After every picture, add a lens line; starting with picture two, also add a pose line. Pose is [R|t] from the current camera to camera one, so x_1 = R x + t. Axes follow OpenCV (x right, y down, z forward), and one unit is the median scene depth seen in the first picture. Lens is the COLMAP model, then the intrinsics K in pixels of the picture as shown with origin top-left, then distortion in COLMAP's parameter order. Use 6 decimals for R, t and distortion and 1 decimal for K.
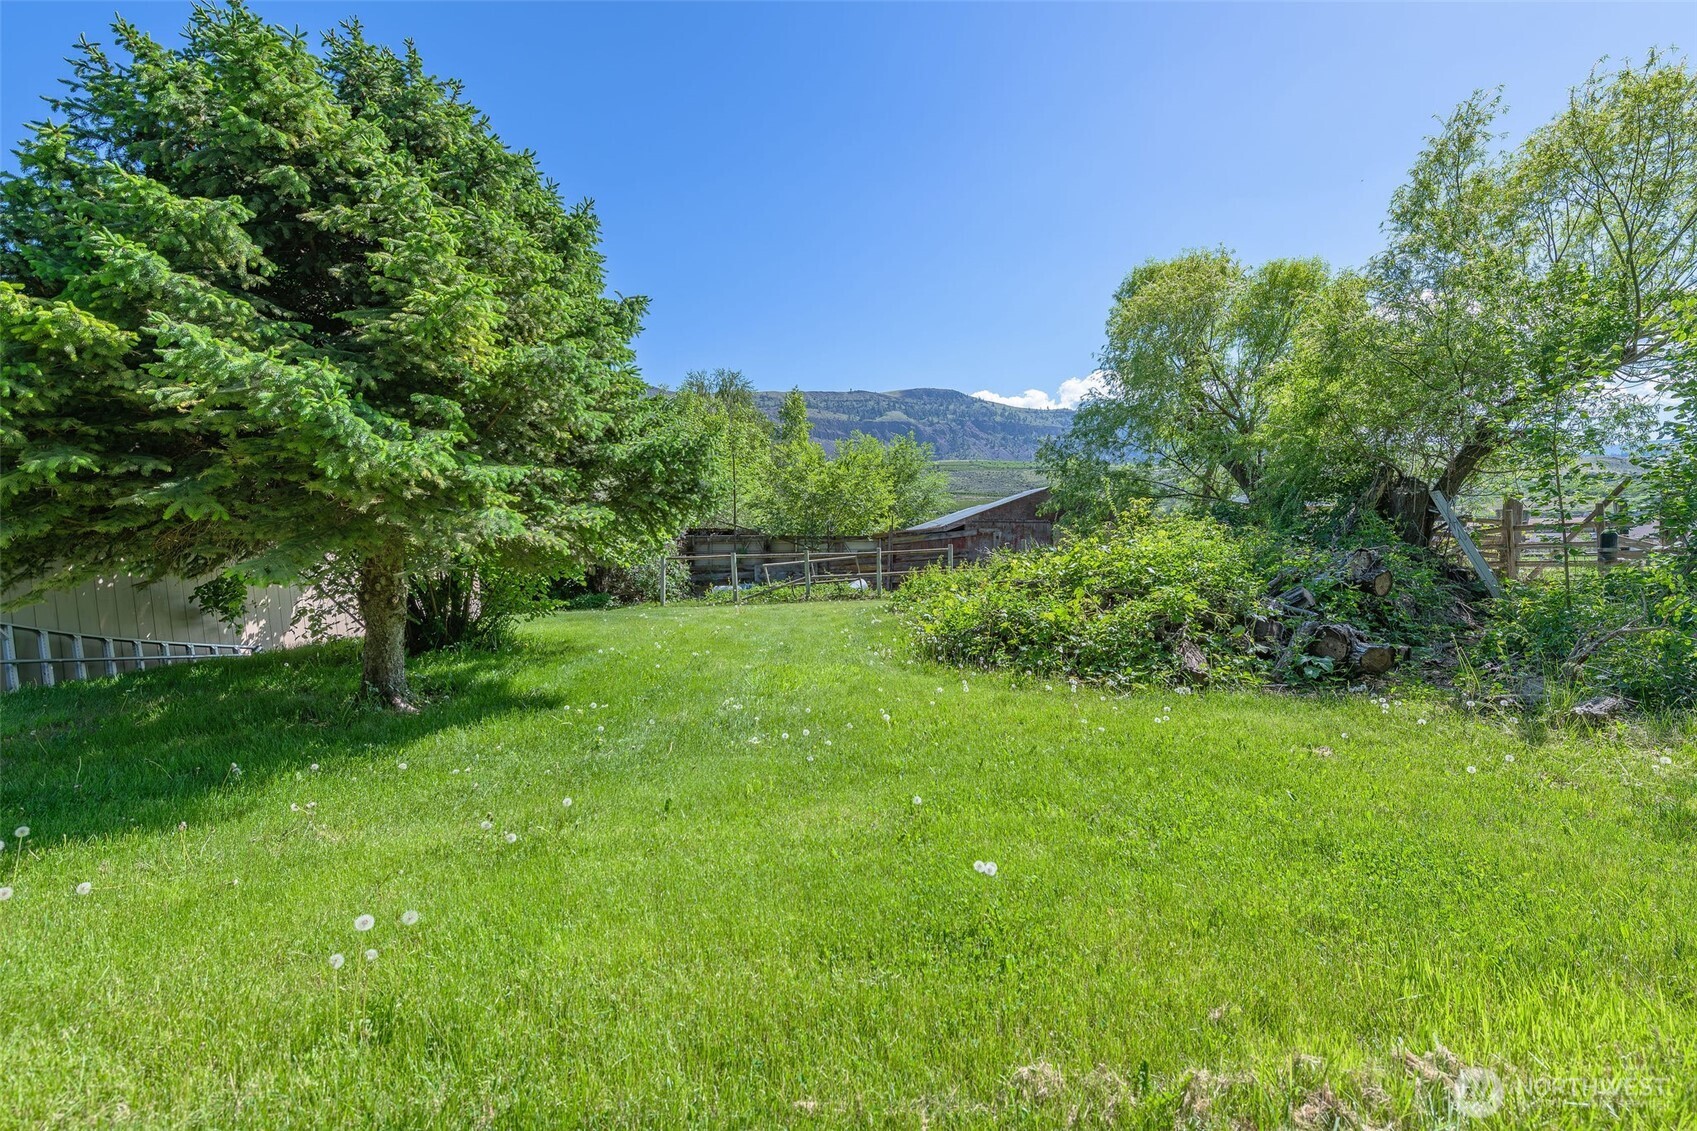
lens RADIAL K [[728.6, 0, 884.3], [0, 728.6, 554.2], [0, 0, 1]] dist [0.004634, -0.000462]
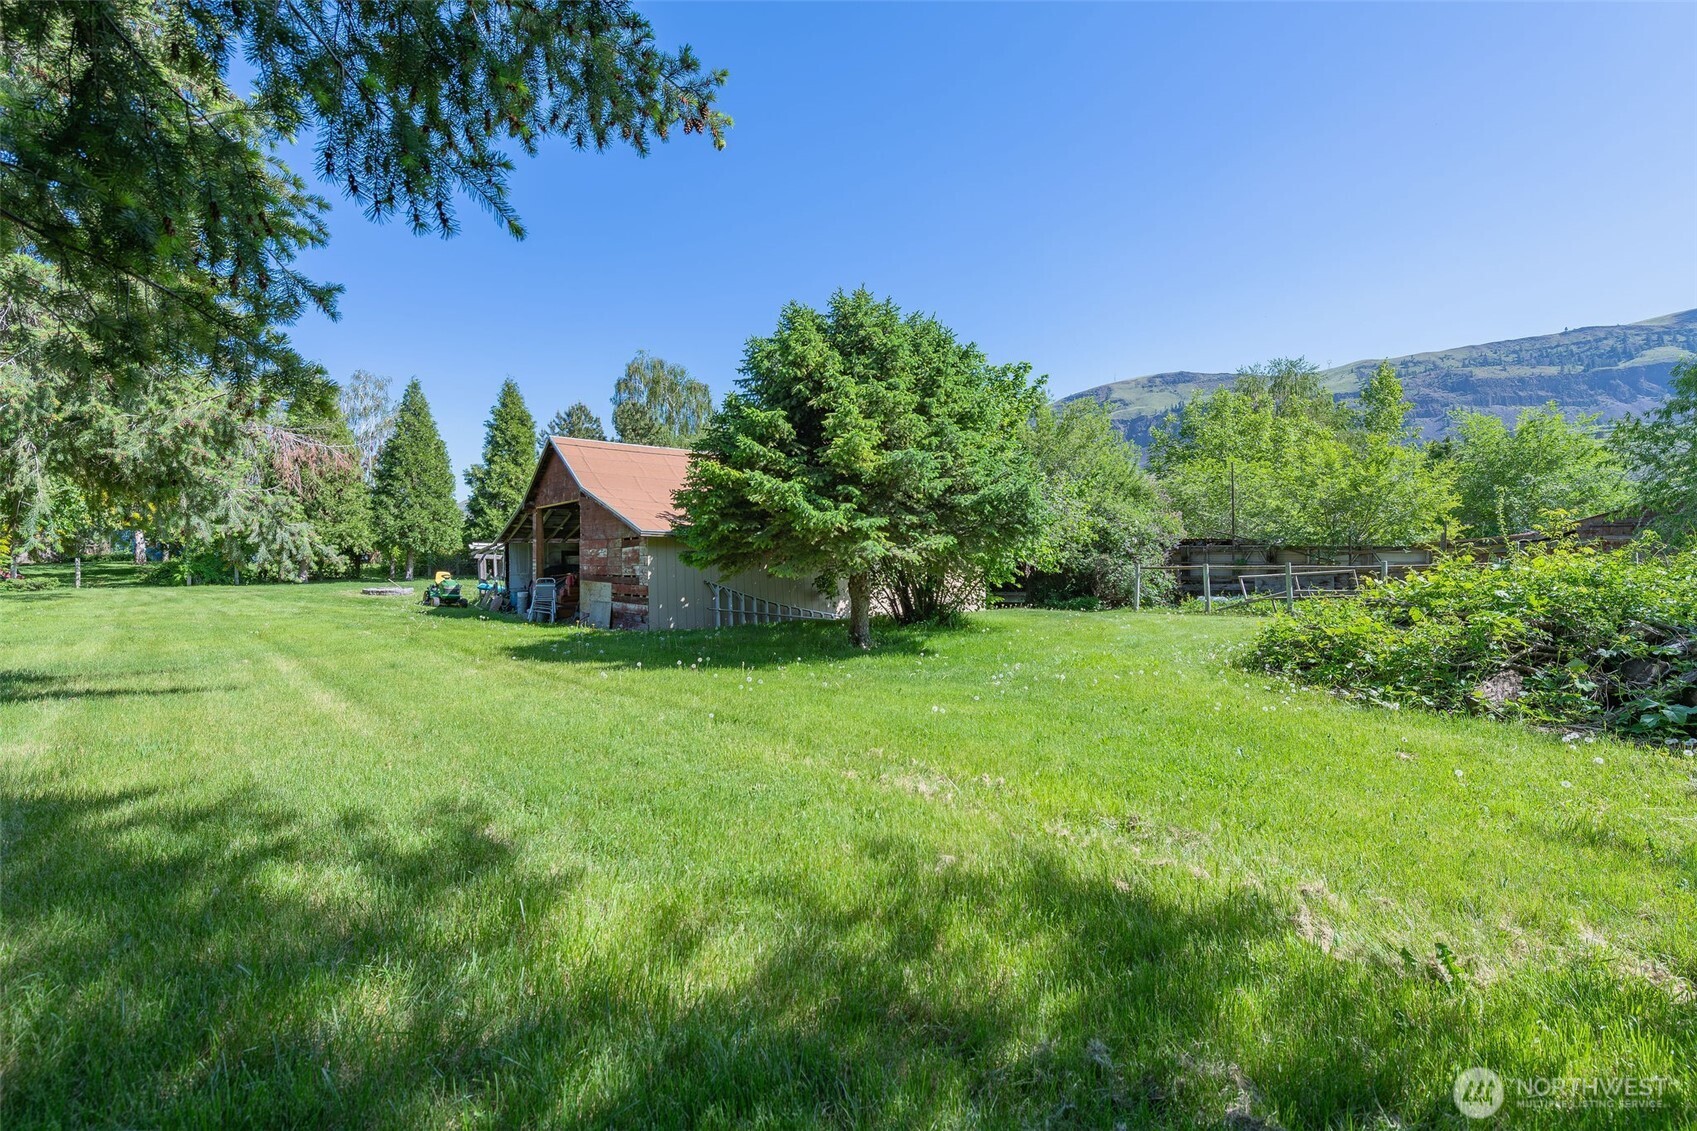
lens RADIAL K [[728.6, 0, 825.1], [0, 728.6, 554.1], [0, 0, 1]] dist [0.004634, -0.000462]
pose [[0.687926, 0.009851, -0.725714, 0.775858], [-0.016487, 0.999862, -0.002056, -0.020805], [0.725593, 0.013379, 0.687994, -0.413716]]
